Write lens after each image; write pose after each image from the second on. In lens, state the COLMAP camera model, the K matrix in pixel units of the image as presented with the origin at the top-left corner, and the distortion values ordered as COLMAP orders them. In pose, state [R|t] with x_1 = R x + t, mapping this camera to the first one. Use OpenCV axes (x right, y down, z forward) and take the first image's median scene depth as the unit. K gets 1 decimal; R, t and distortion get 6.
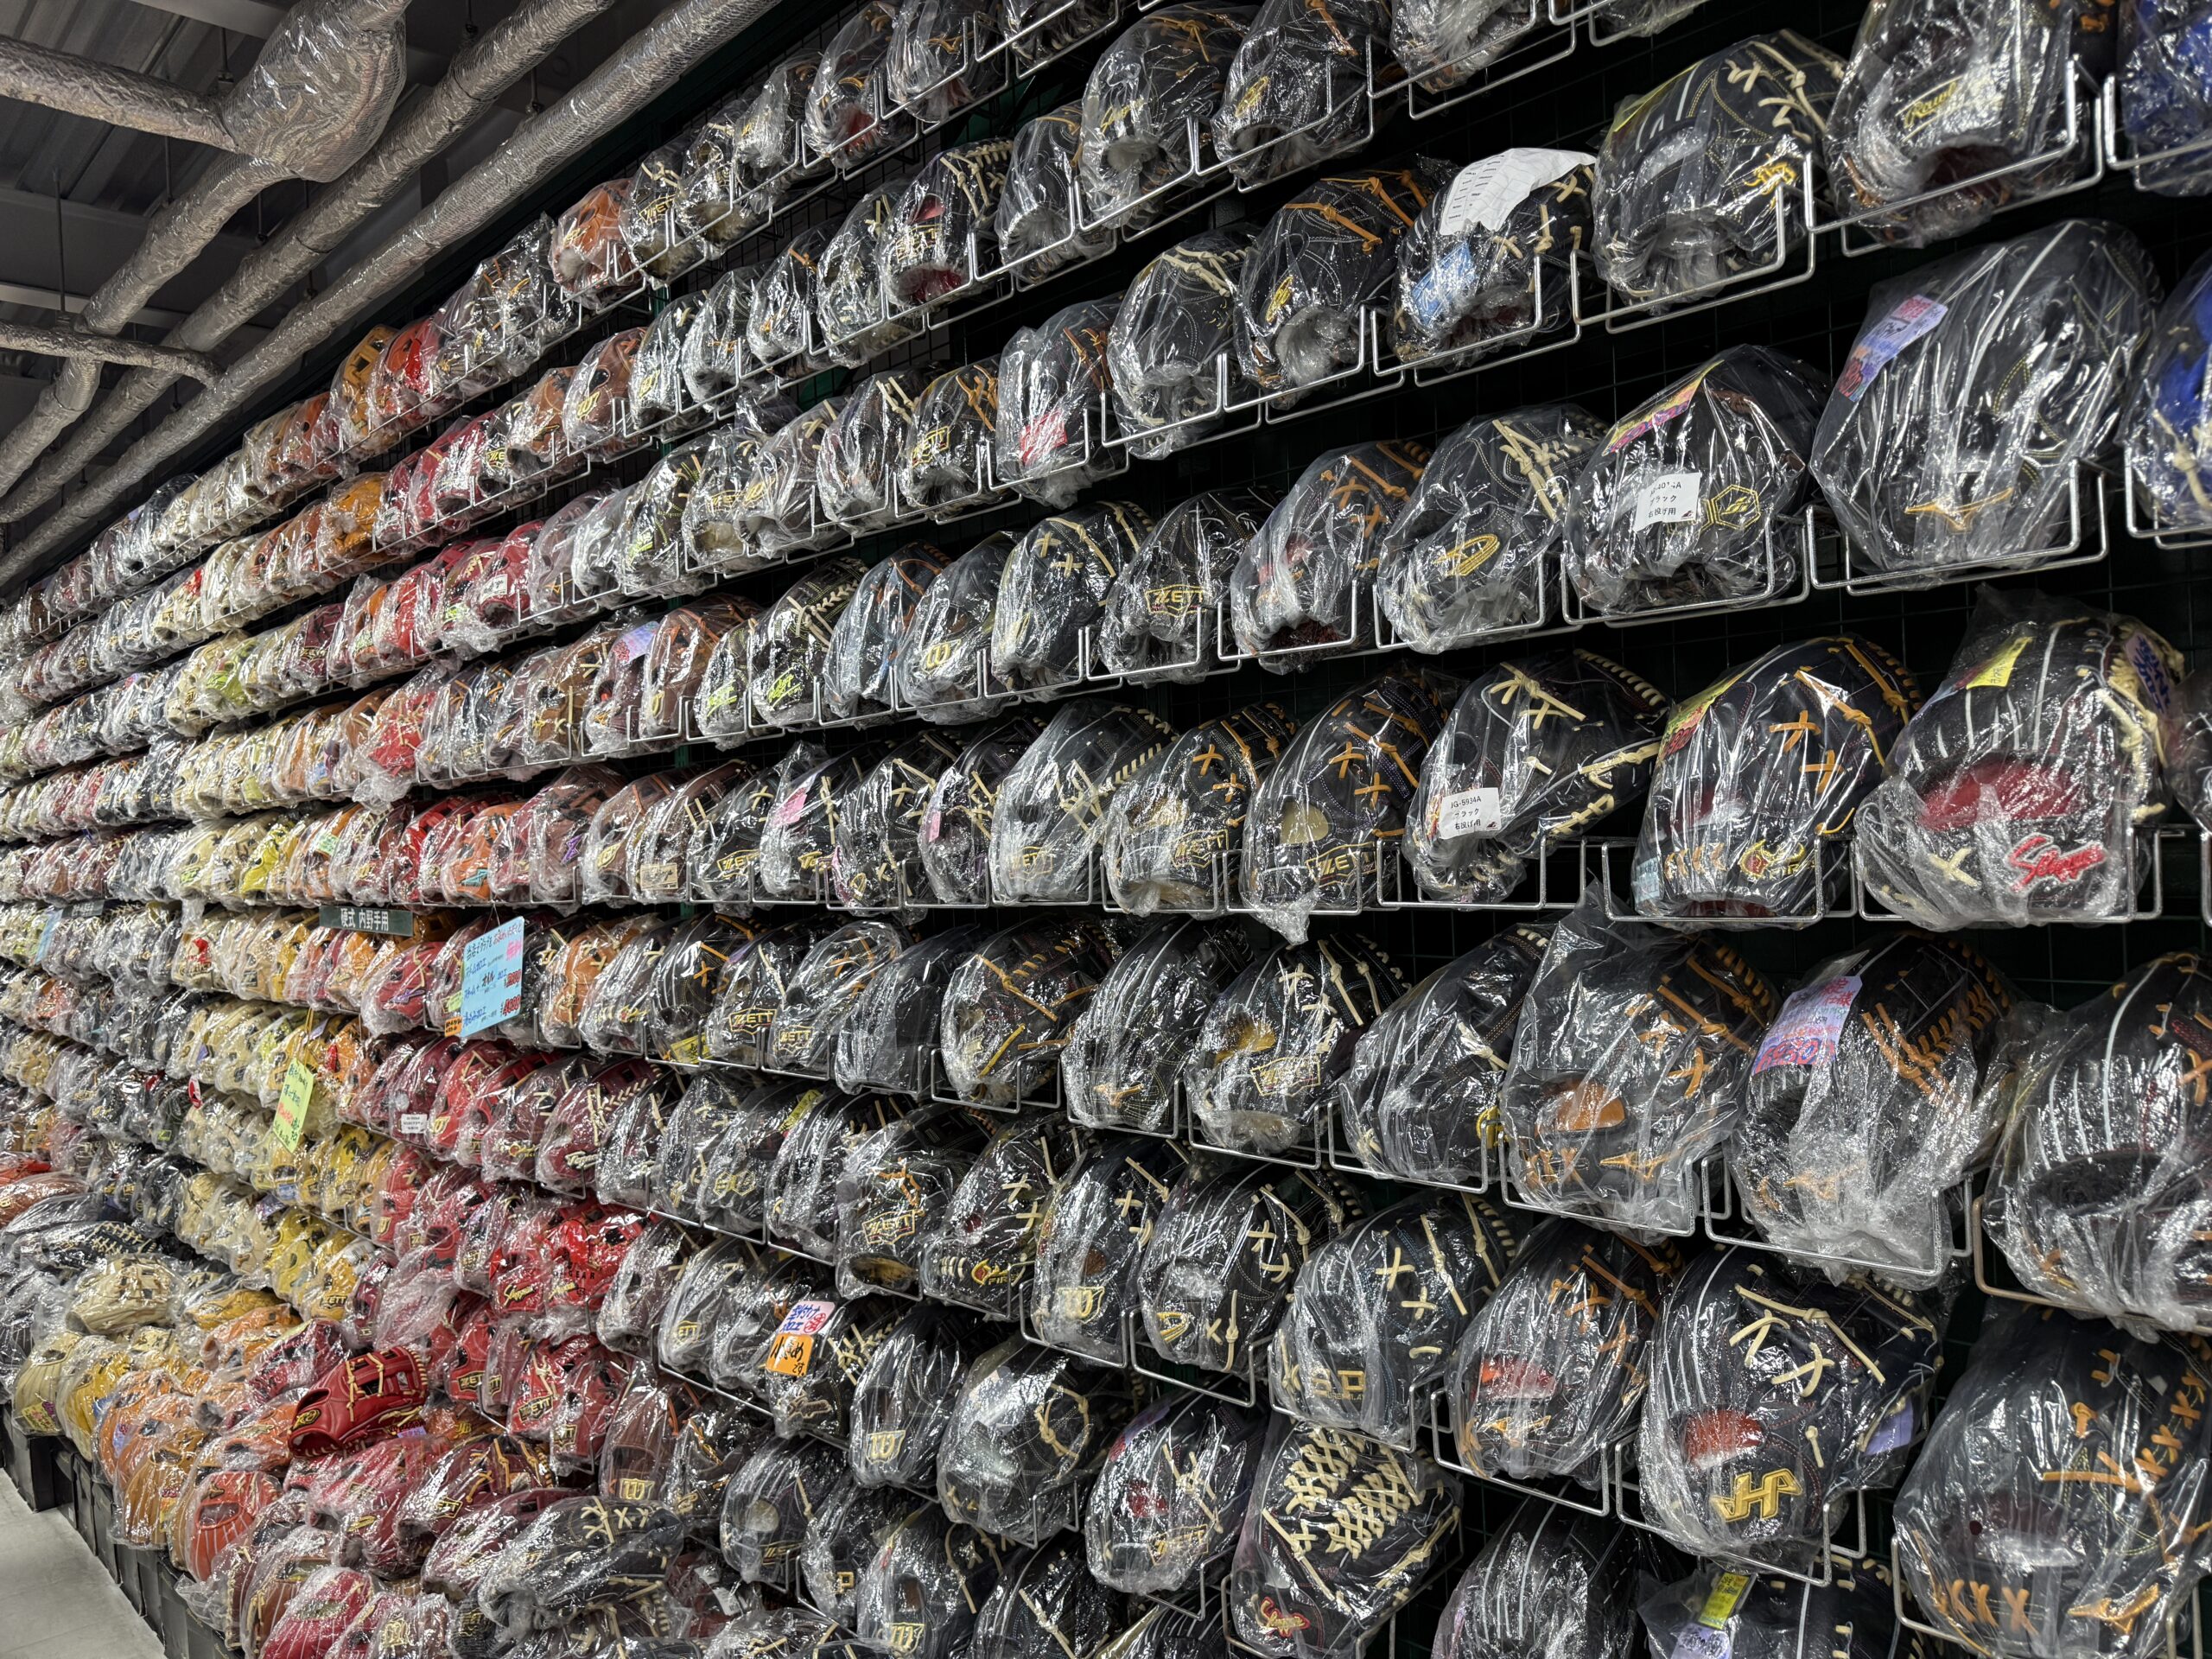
lens RADIAL K [[1542.5, 0, 1106.0], [0, 1542.5, 829.5], [0, 0, 1]] dist [0.001588, -0.024616]
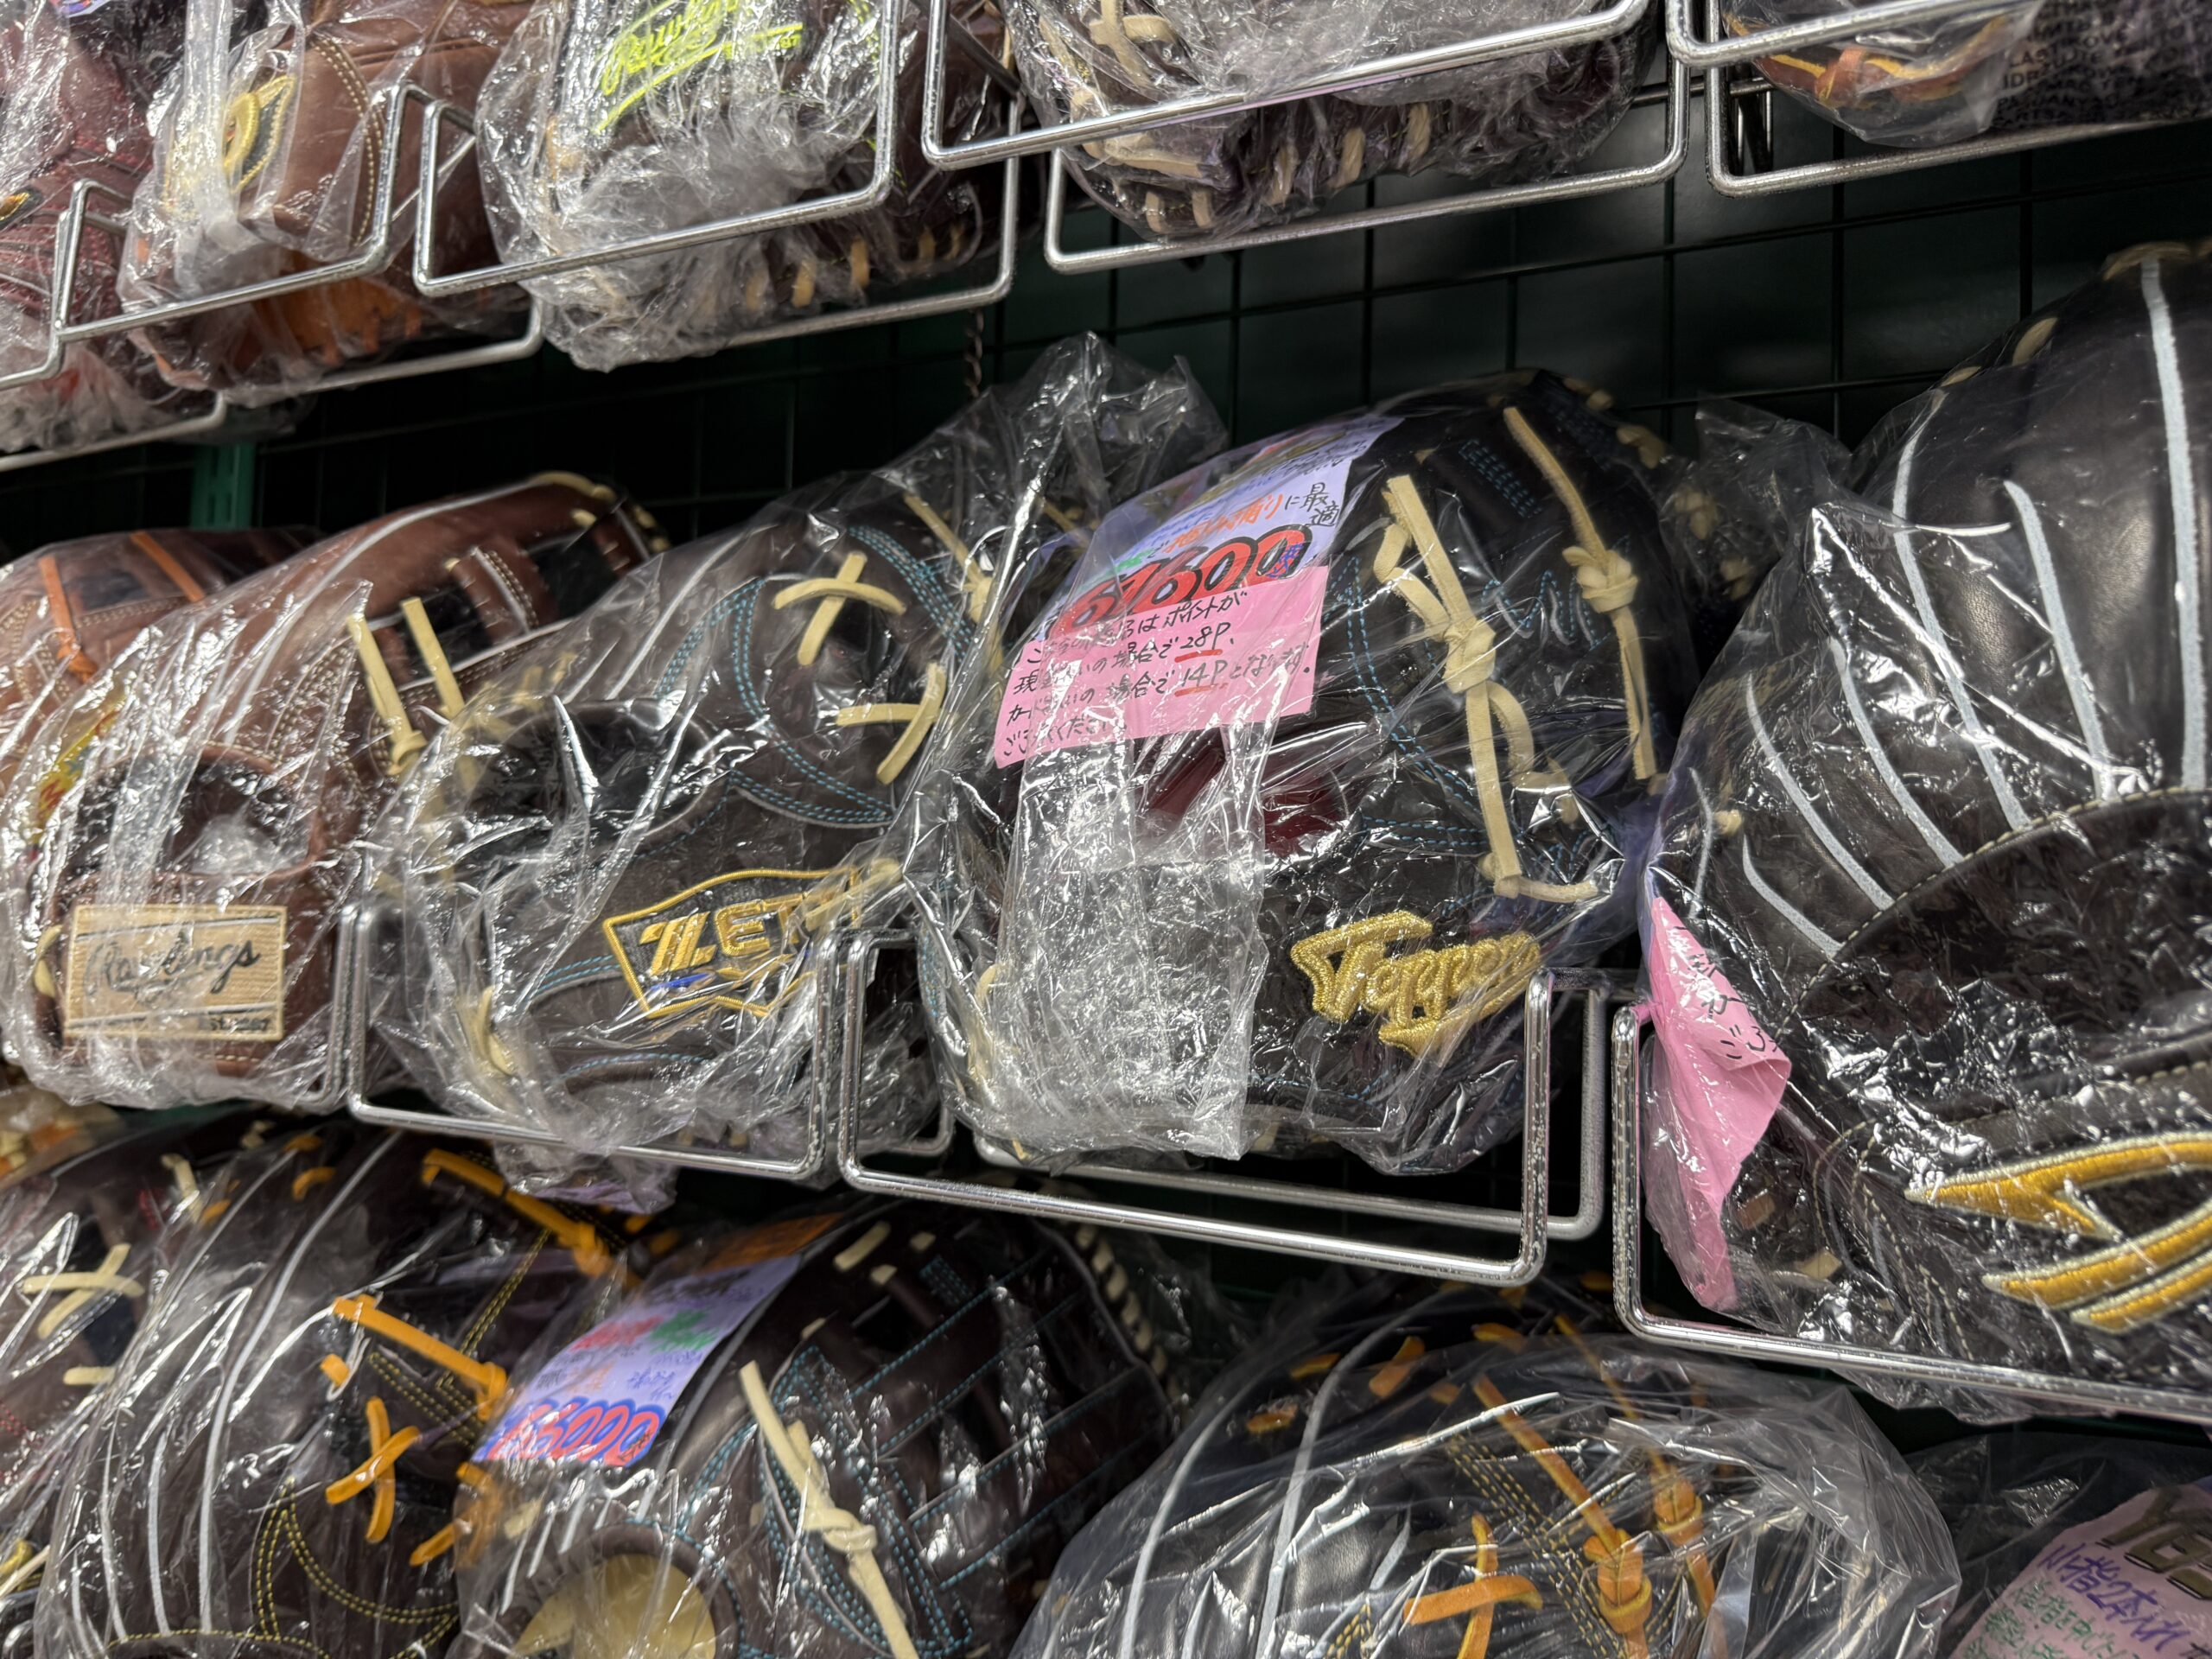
lens RADIAL K [[1542.5, 0, 1106.0], [0, 1542.5, 829.5], [0, 0, 1]] dist [0.001588, -0.024616]
pose [[0.941201, 0.086263, 0.326648, -0.245020], [-0.073889, 0.996006, -0.050126, 0.013957], [-0.329667, 0.023043, 0.943816, 0.780309]]
